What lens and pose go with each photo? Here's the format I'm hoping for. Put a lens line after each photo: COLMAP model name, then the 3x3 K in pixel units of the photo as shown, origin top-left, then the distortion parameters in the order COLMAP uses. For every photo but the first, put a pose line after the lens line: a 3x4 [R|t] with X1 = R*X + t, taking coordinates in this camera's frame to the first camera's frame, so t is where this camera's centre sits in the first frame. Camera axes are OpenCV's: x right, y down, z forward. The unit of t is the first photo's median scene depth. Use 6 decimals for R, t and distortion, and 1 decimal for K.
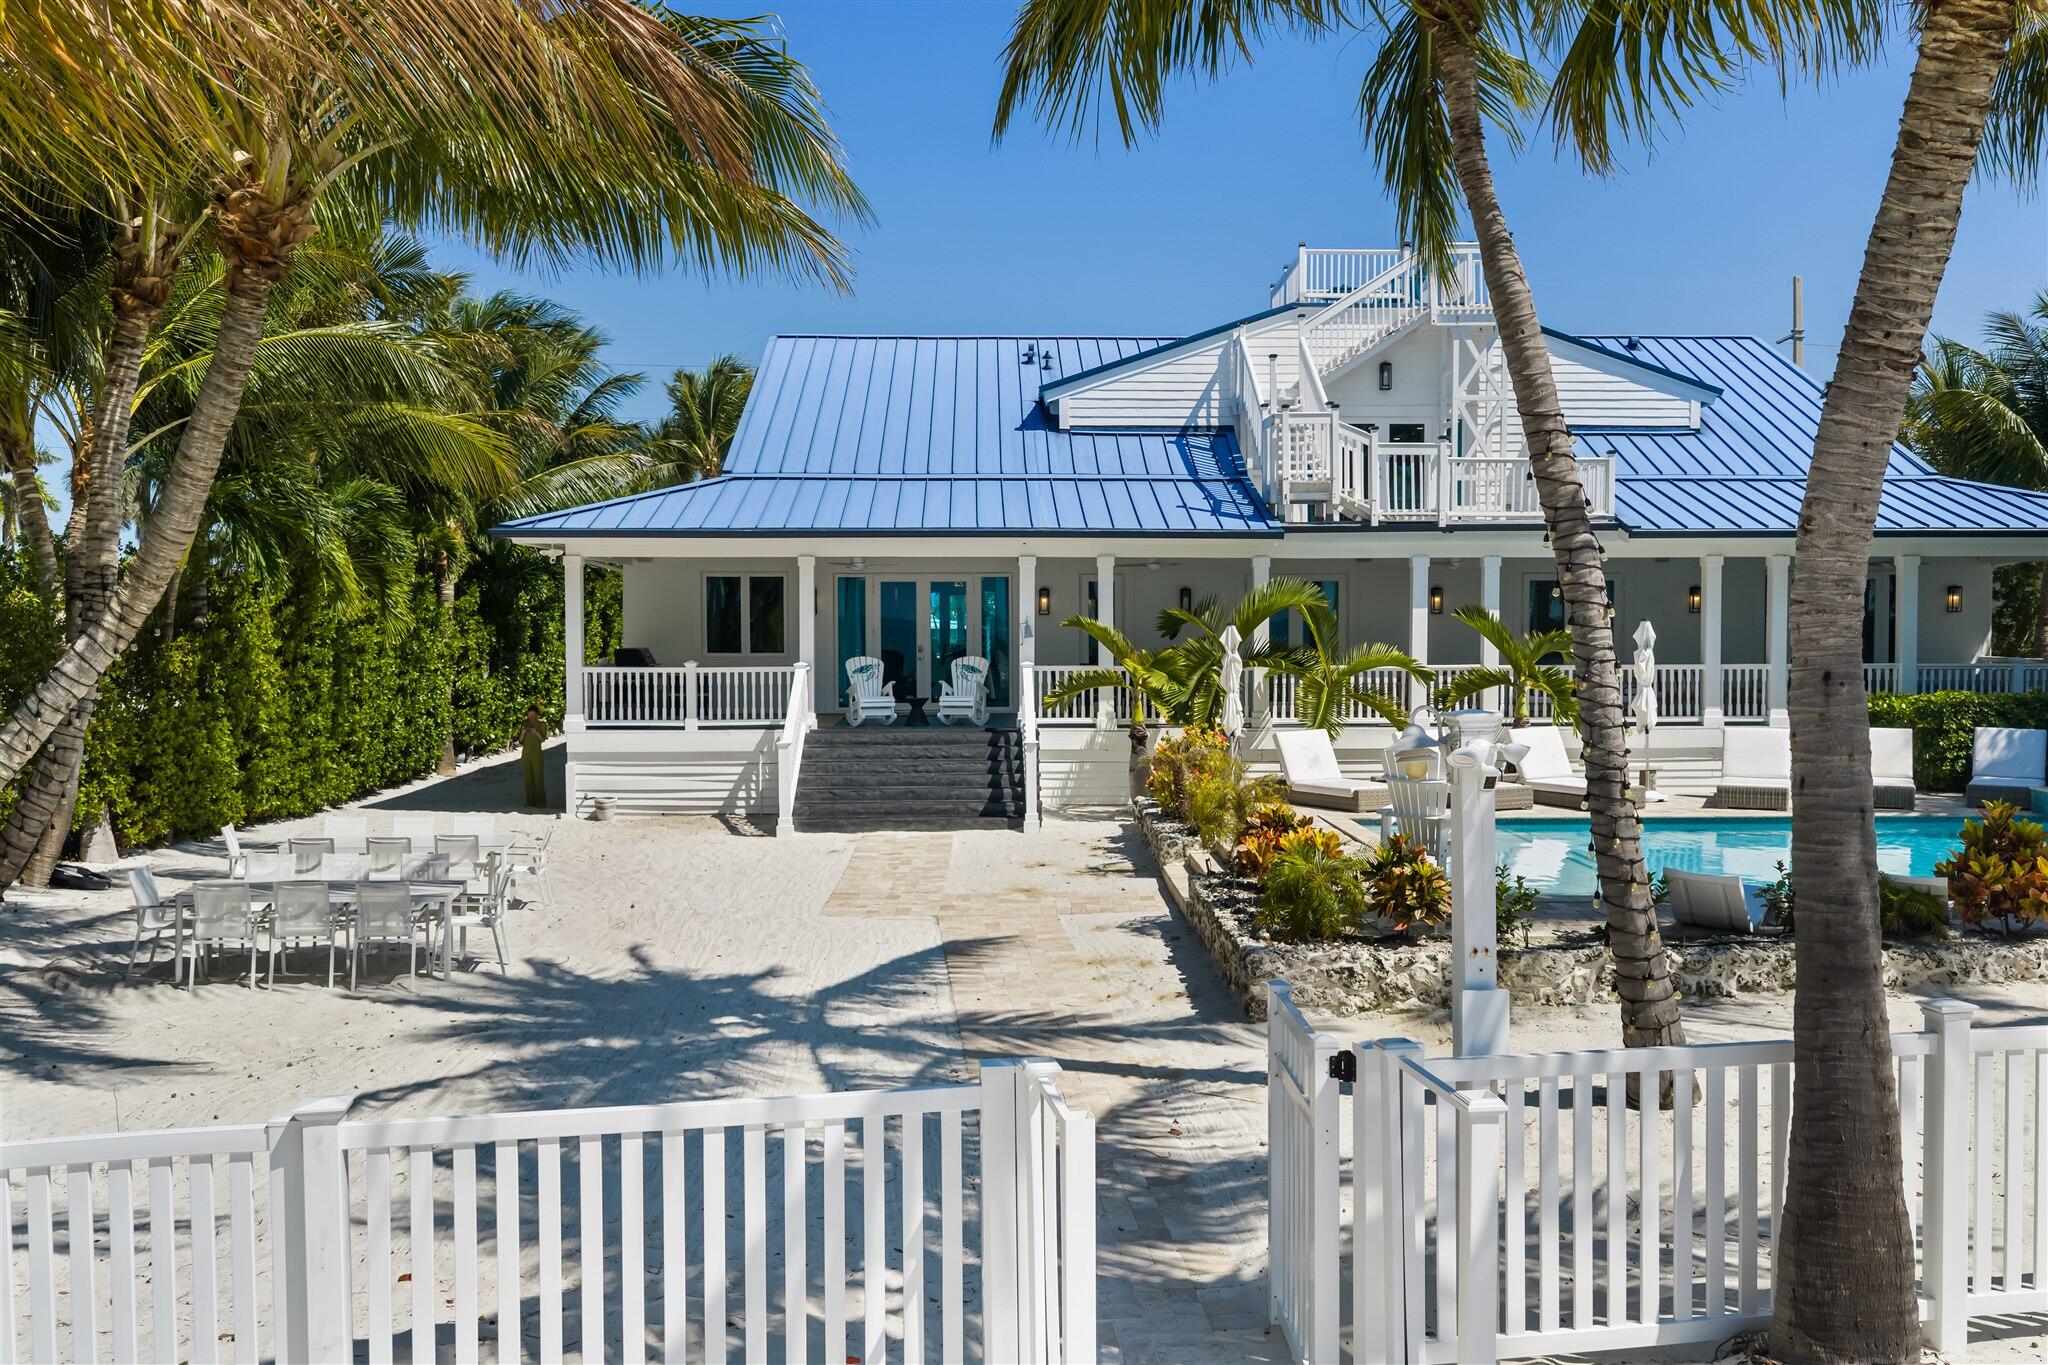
lens RADIAL K [[1682.4, 0, 1021.8], [0, 1682.4, 685.3], [0, 0, 1]] dist [0.013943, -0.030591]
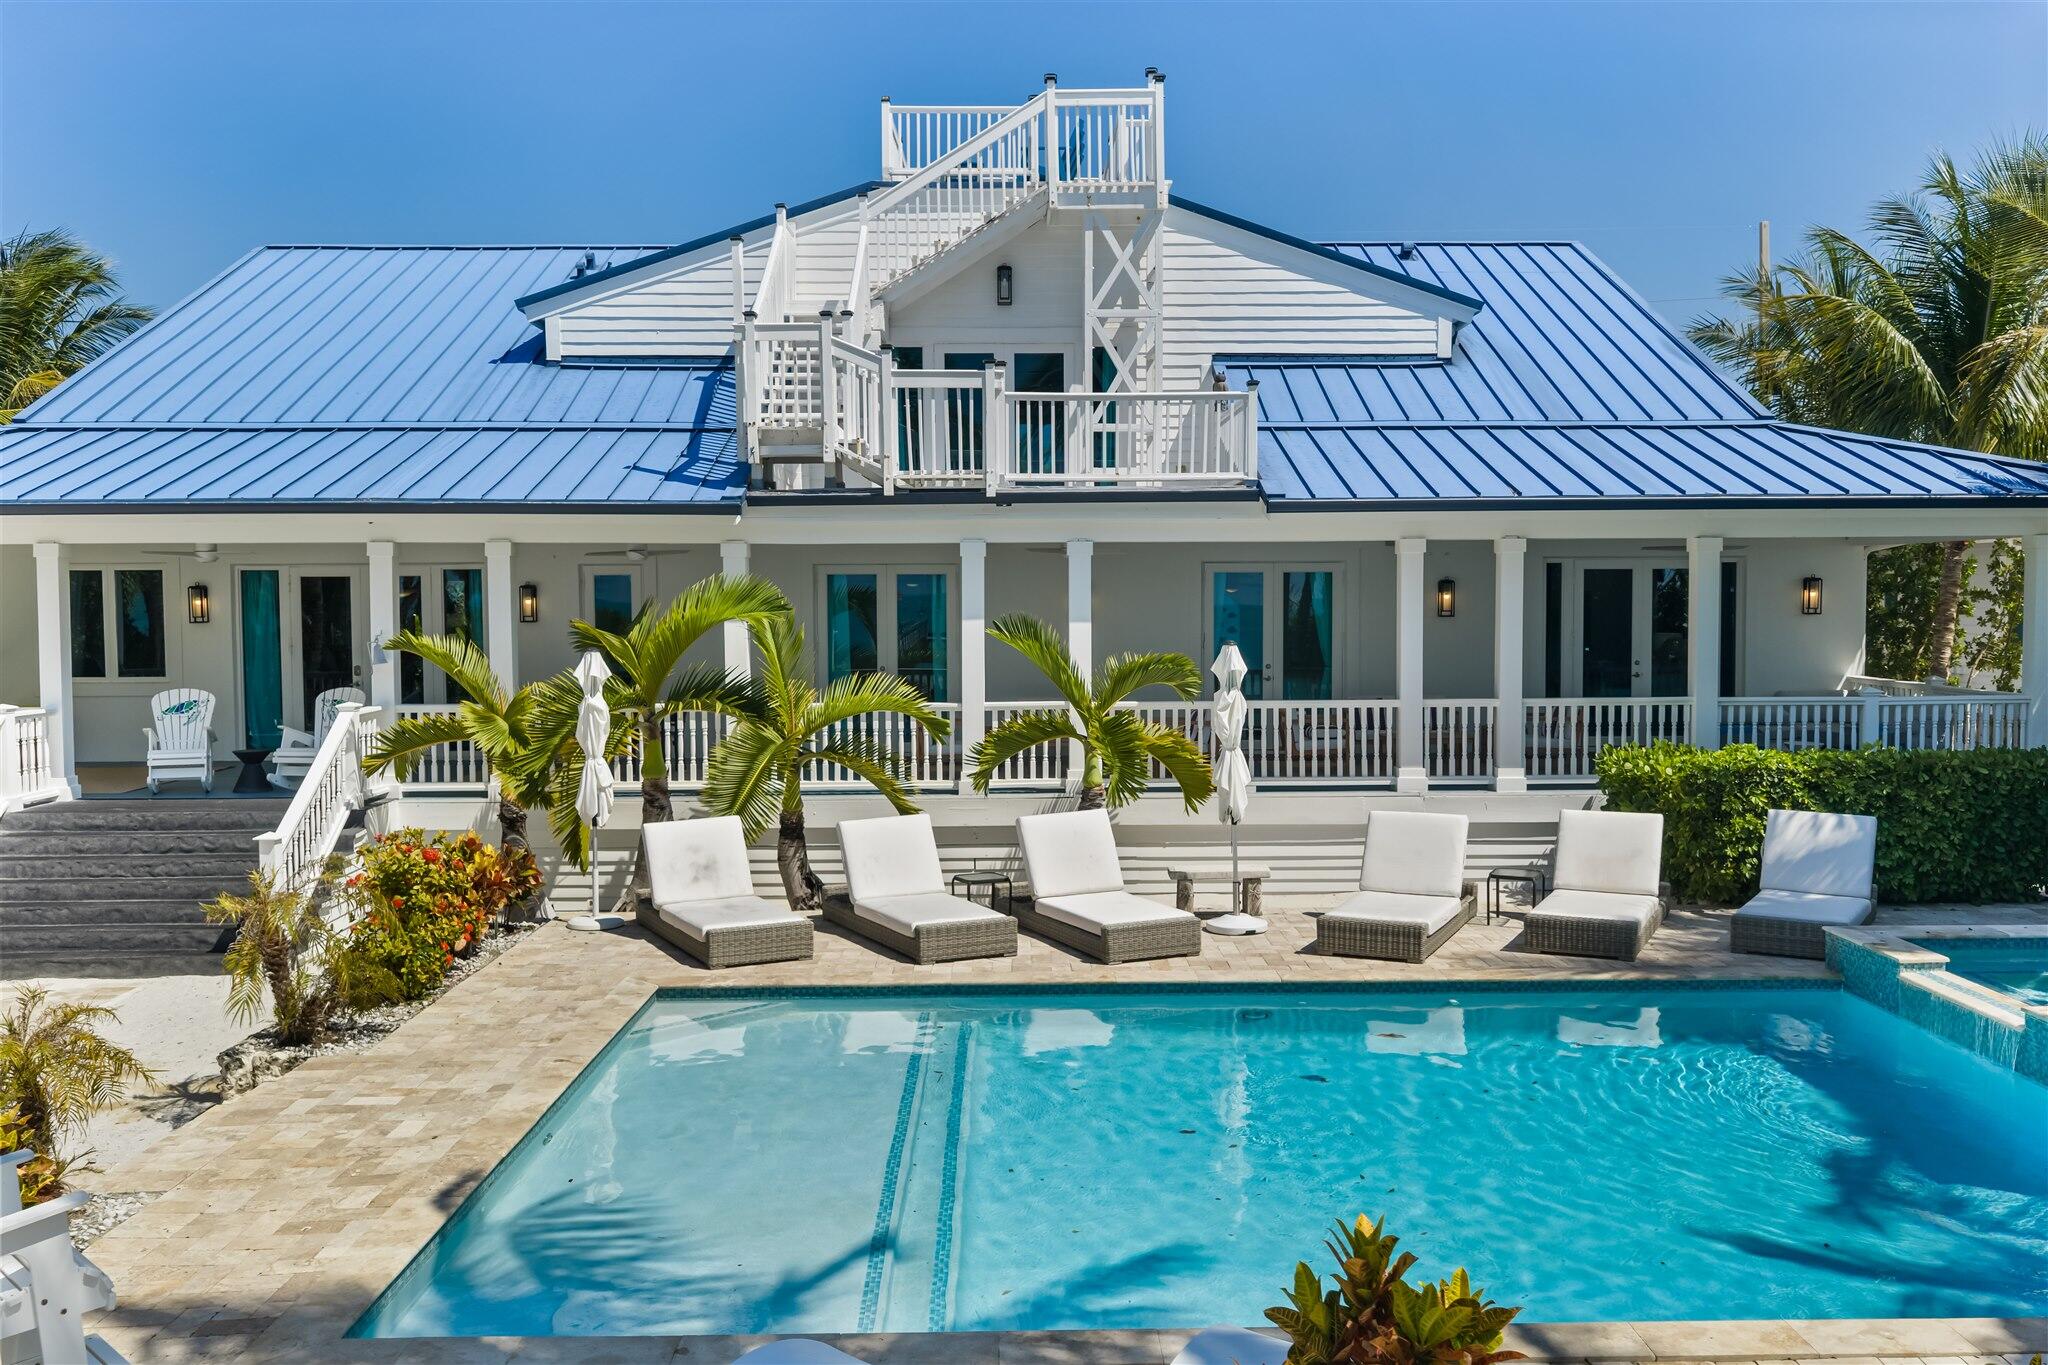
lens RADIAL K [[1682.4, 0, 1025.4], [0, 1682.4, 680.9], [0, 0, 1]] dist [0.013943, -0.030591]
pose [[0.999955, -0.002767, -0.009068, 0.242236], [0.002878, 0.999921, 0.012219, -0.026506], [0.009034, -0.012244, 0.999884, 0.302693]]
